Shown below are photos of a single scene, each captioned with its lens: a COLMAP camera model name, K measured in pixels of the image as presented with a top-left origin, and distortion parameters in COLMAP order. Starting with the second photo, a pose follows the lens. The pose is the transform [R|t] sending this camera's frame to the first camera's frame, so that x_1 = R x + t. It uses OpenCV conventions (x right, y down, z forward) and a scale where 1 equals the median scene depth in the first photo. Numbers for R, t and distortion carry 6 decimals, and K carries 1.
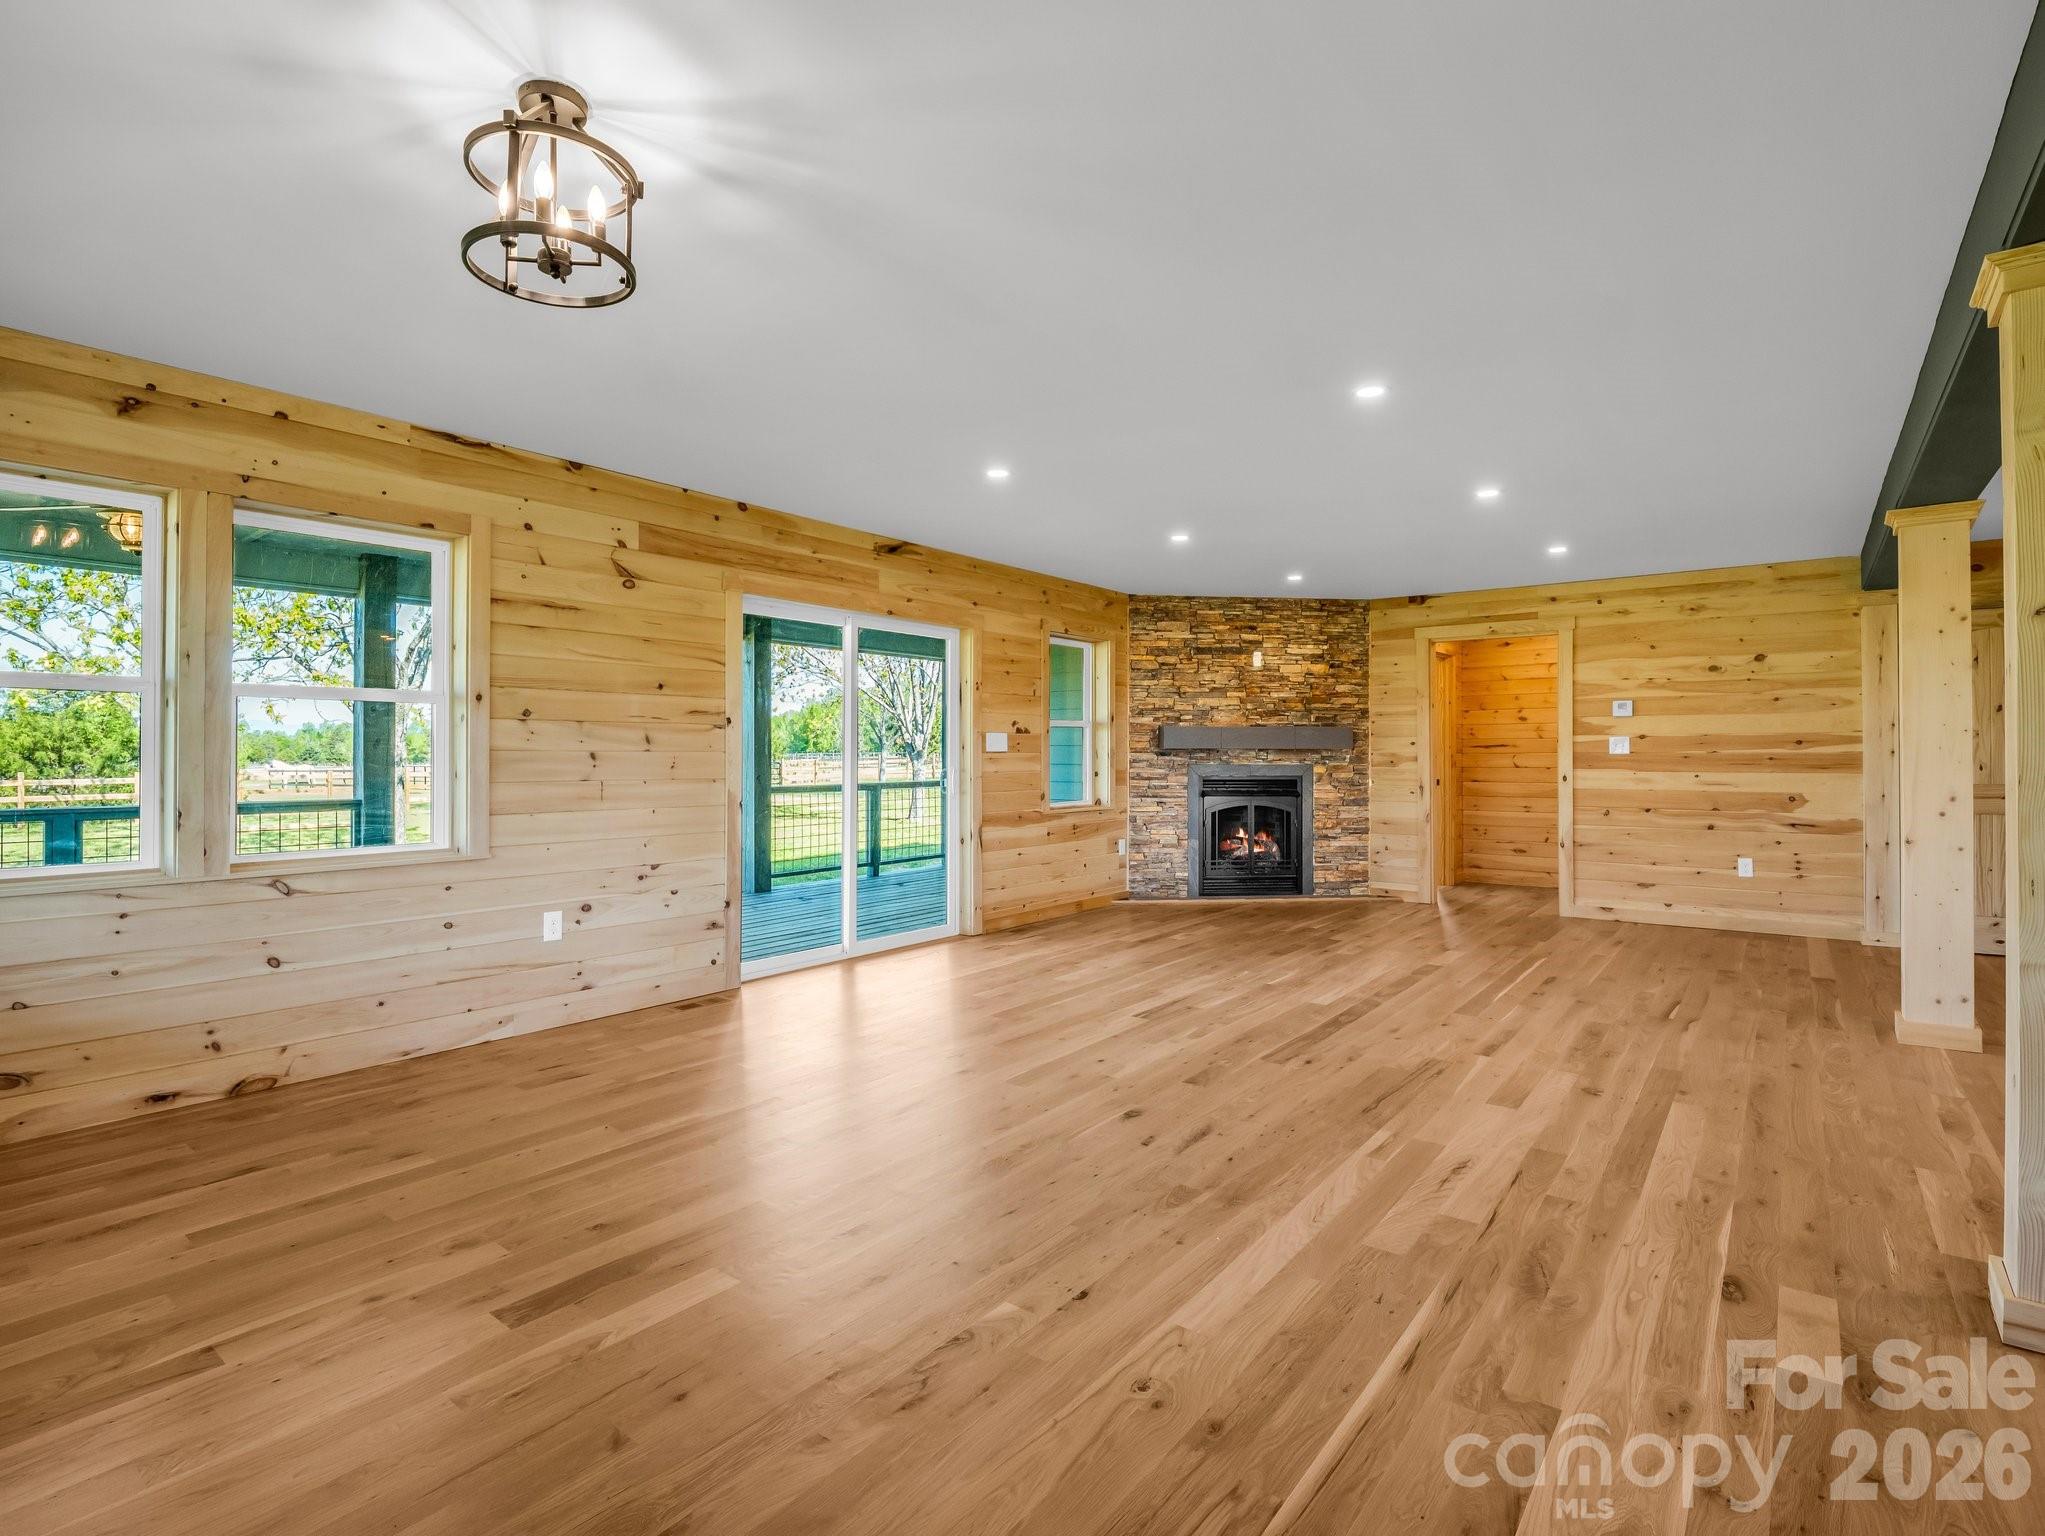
lens RADIAL K [[1002.0, 0, 1028.0], [0, 1002.0, 750.1], [0, 0, 1]] dist [-0.005535, -0.002938]
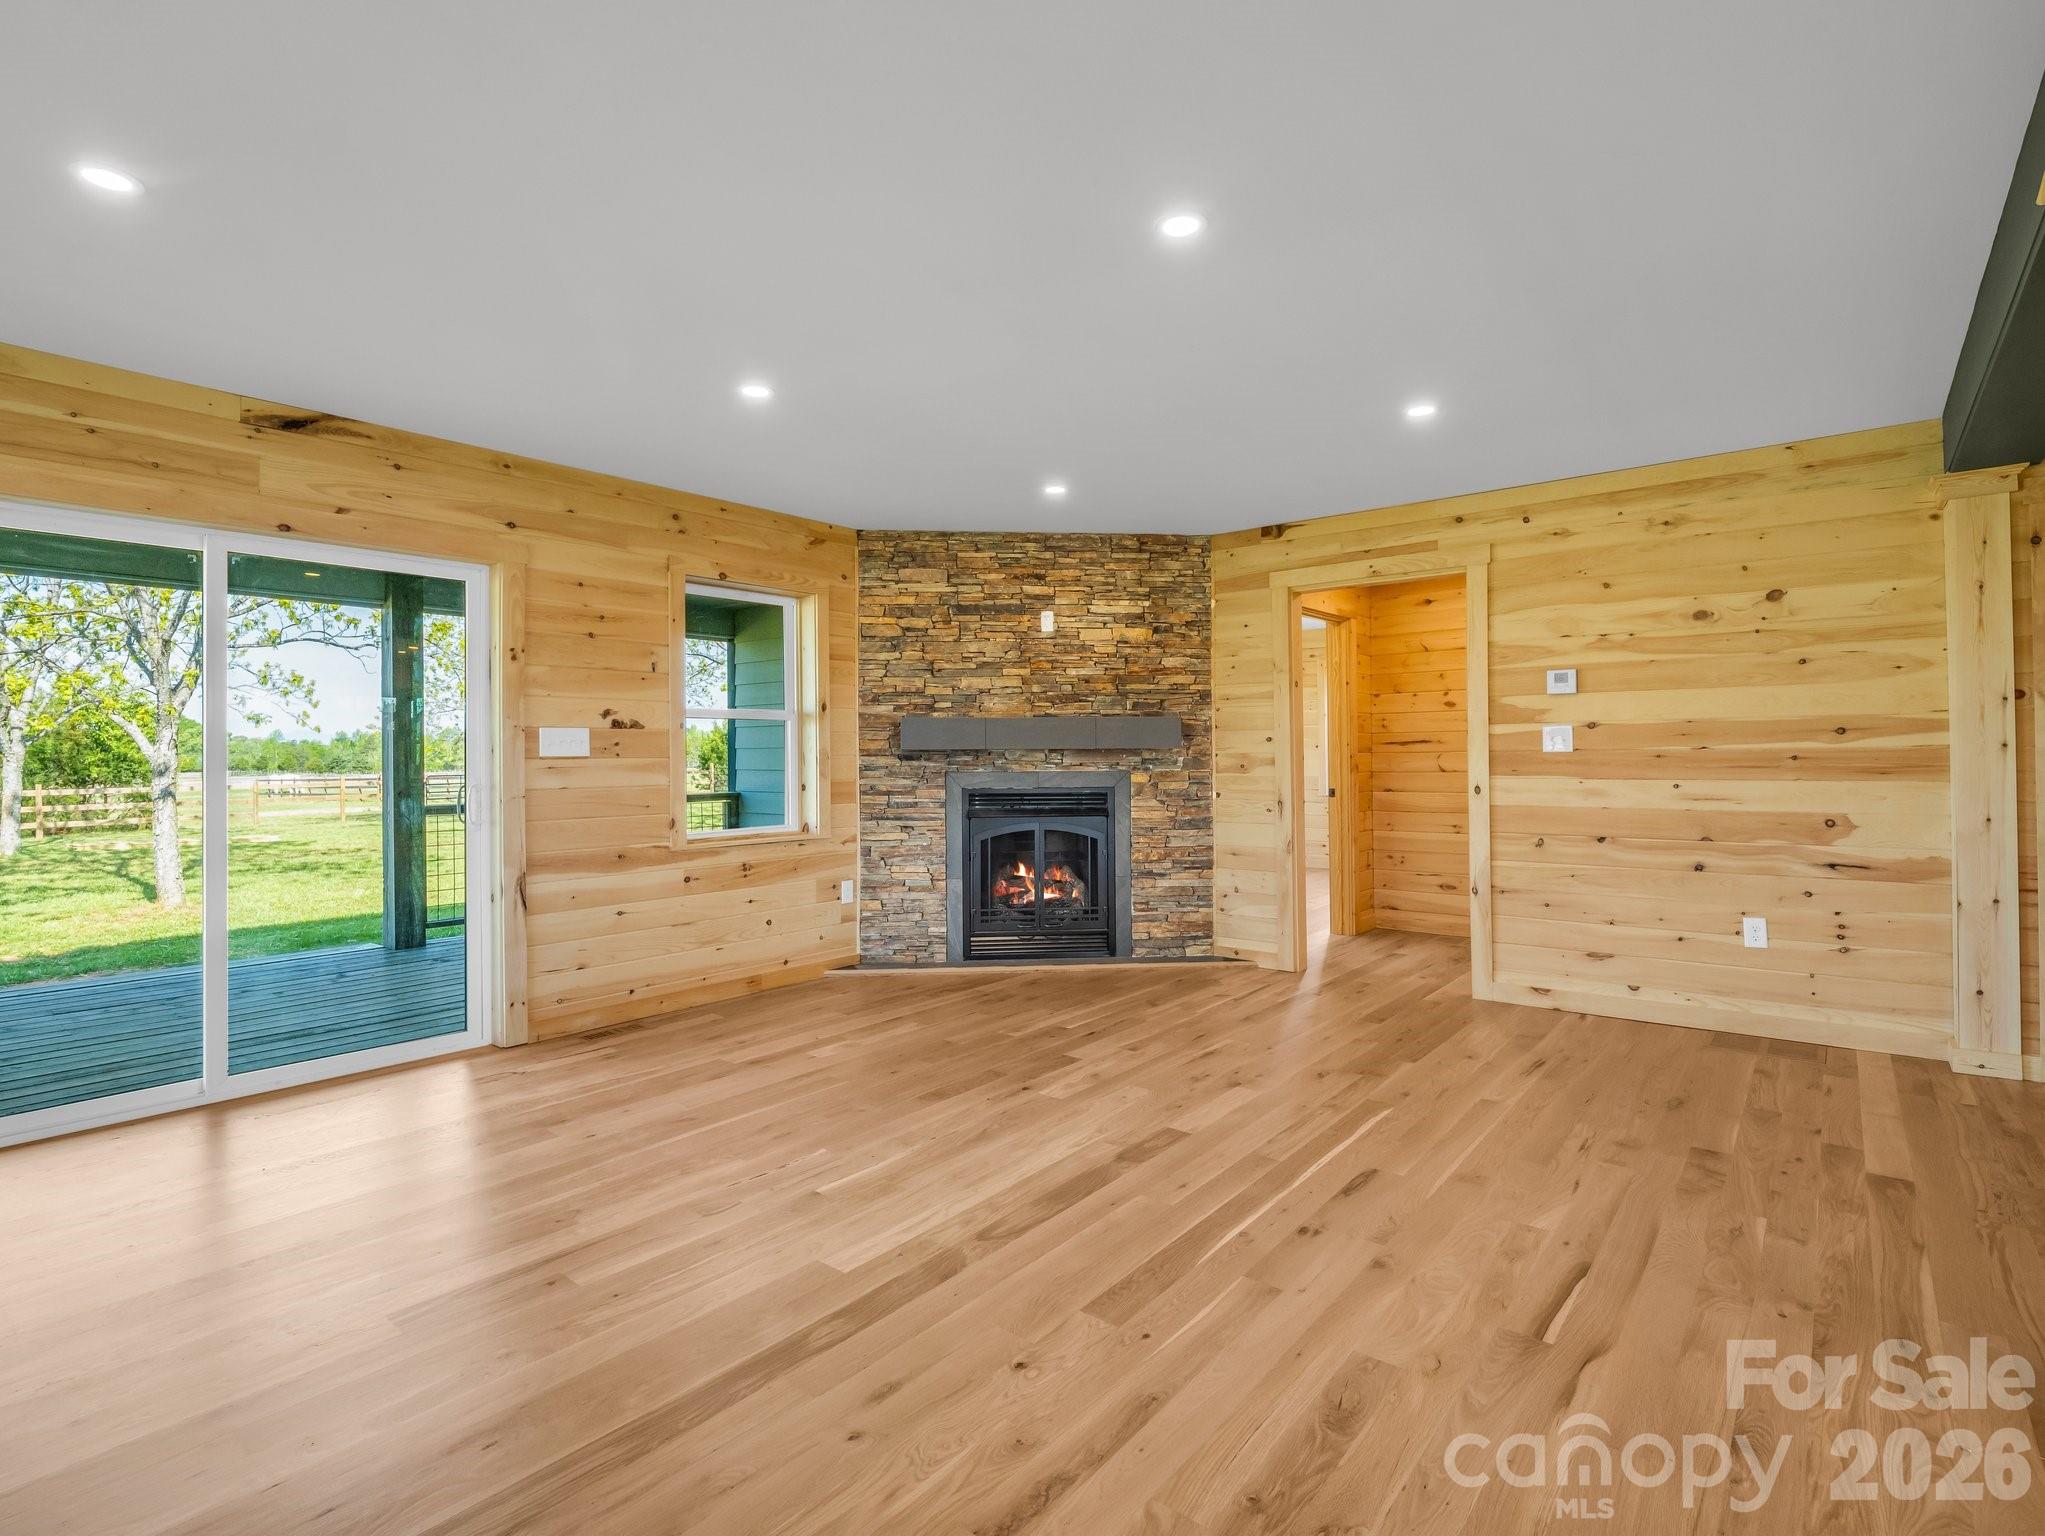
lens RADIAL K [[1002.0, 0, 1022.2], [0, 1002.0, 751.1], [0, 0, 1]] dist [-0.005535, -0.002938]
pose [[0.999440, -0.008779, -0.032291, 0.259004], [0.008712, 0.999960, -0.002193, 0.001521], [0.032309, 0.001910, 0.999476, 0.332210]]
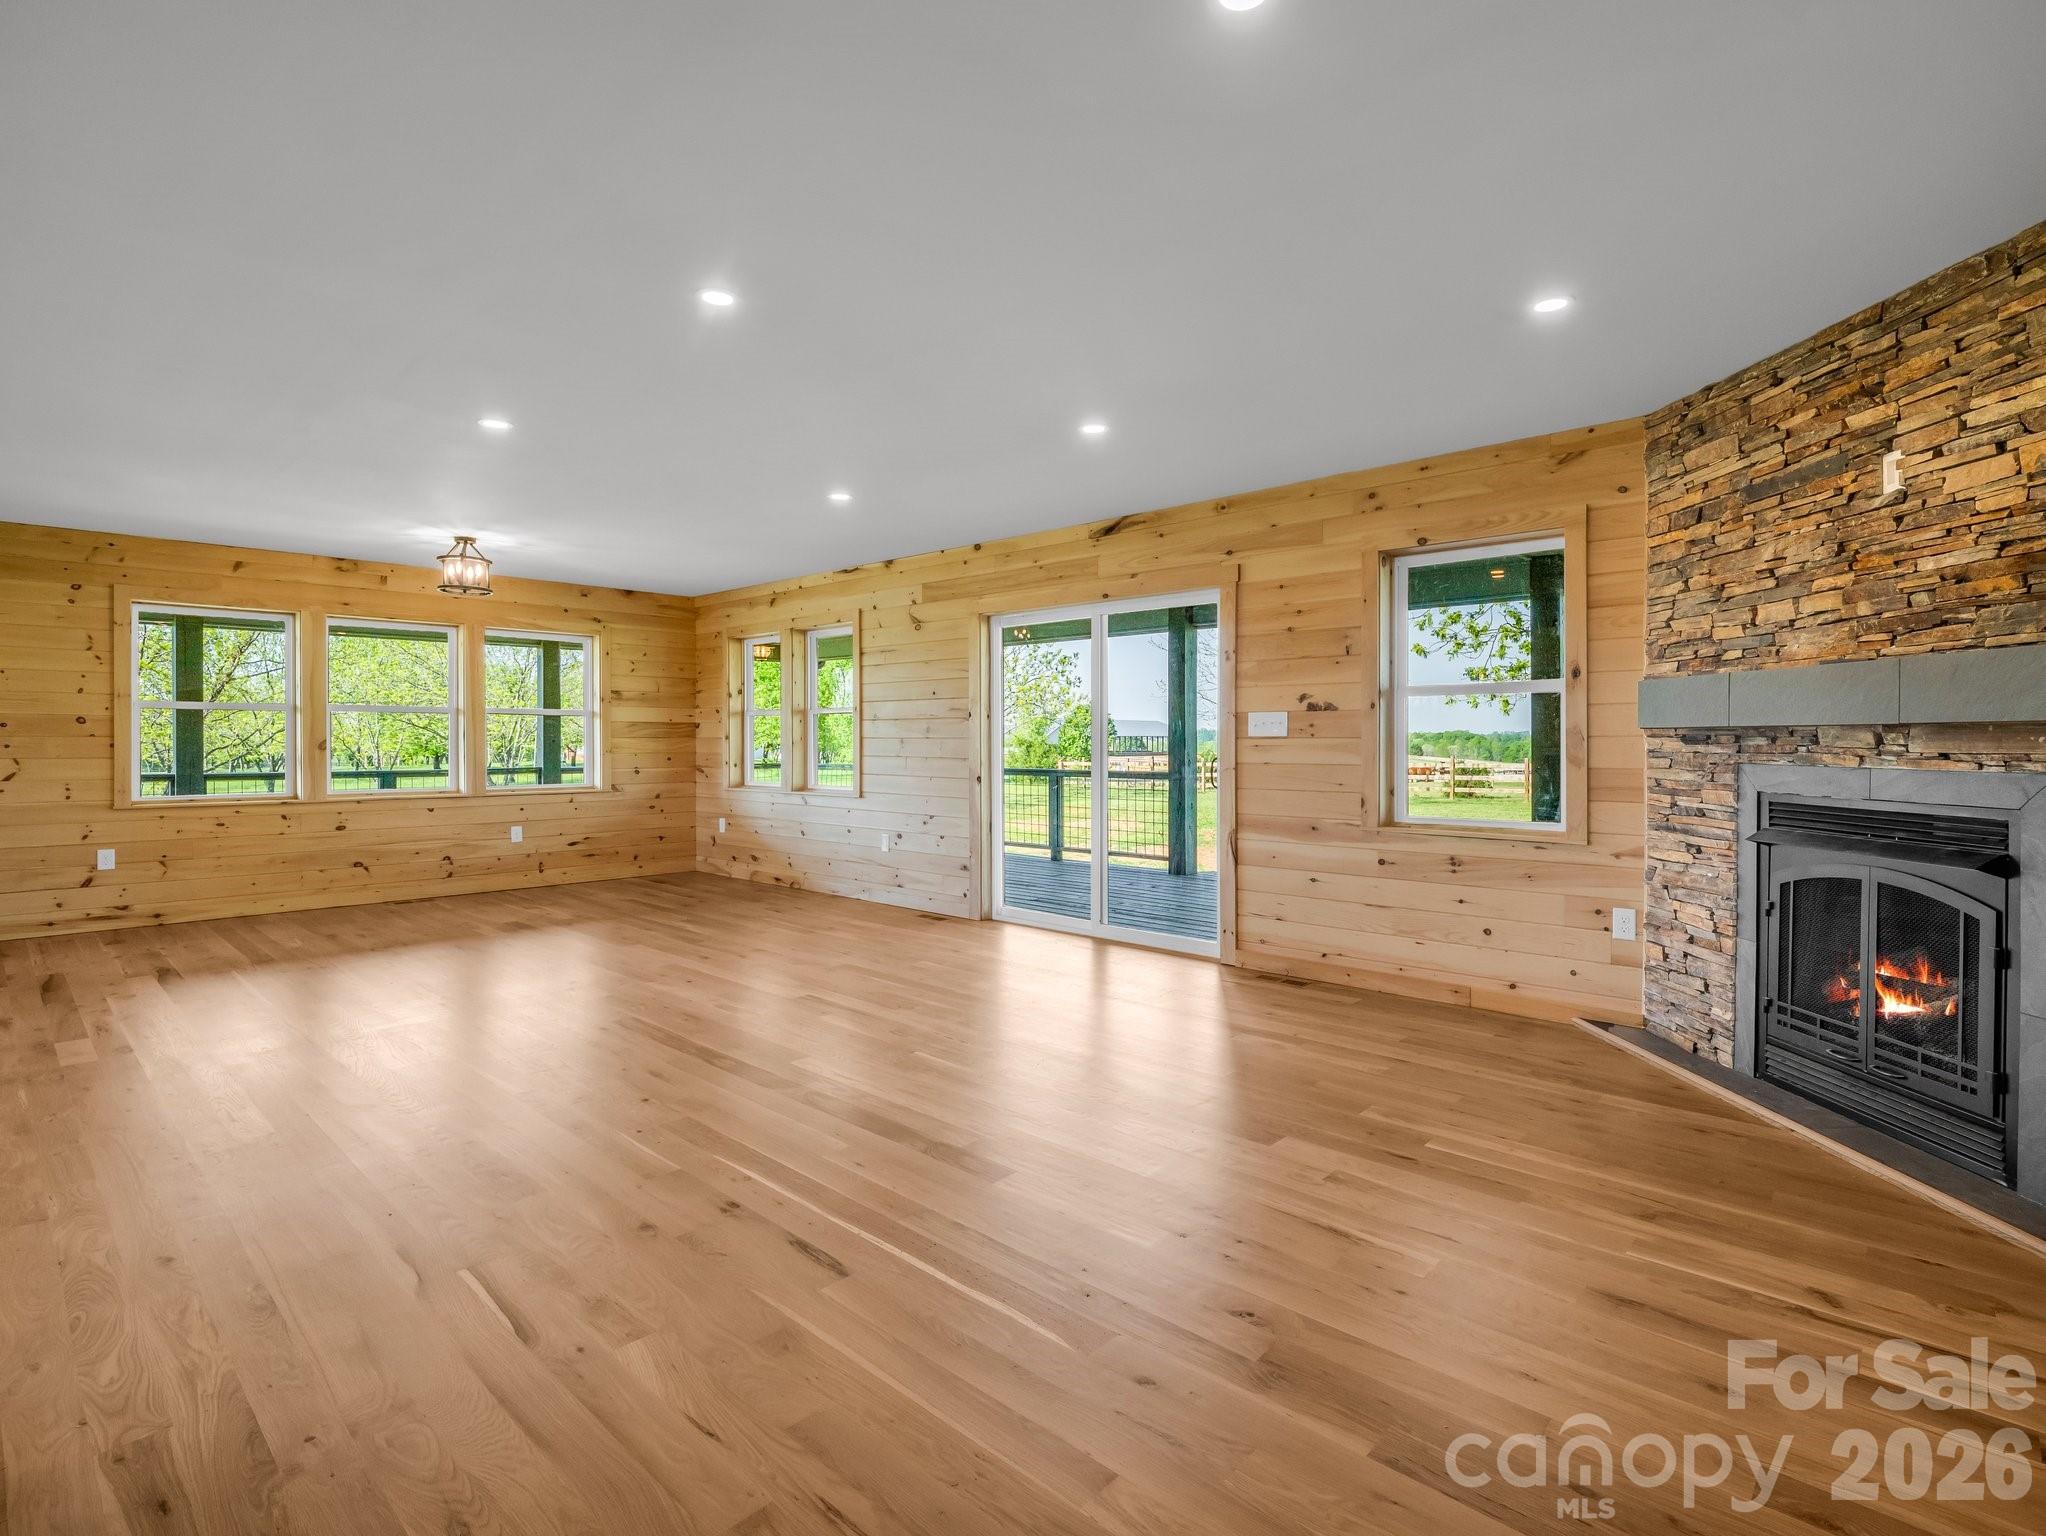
lens RADIAL K [[1002.5, 0, 1024.9], [0, 1002.5, 747.7], [0, 0, 1]] dist [-0.005535, -0.002938]
pose [[-0.093769, 0.005772, -0.995577, 0.676751], [0.002191, 0.999982, 0.005591, 0.004588], [0.995592, -0.001657, -0.093780, 0.808711]]
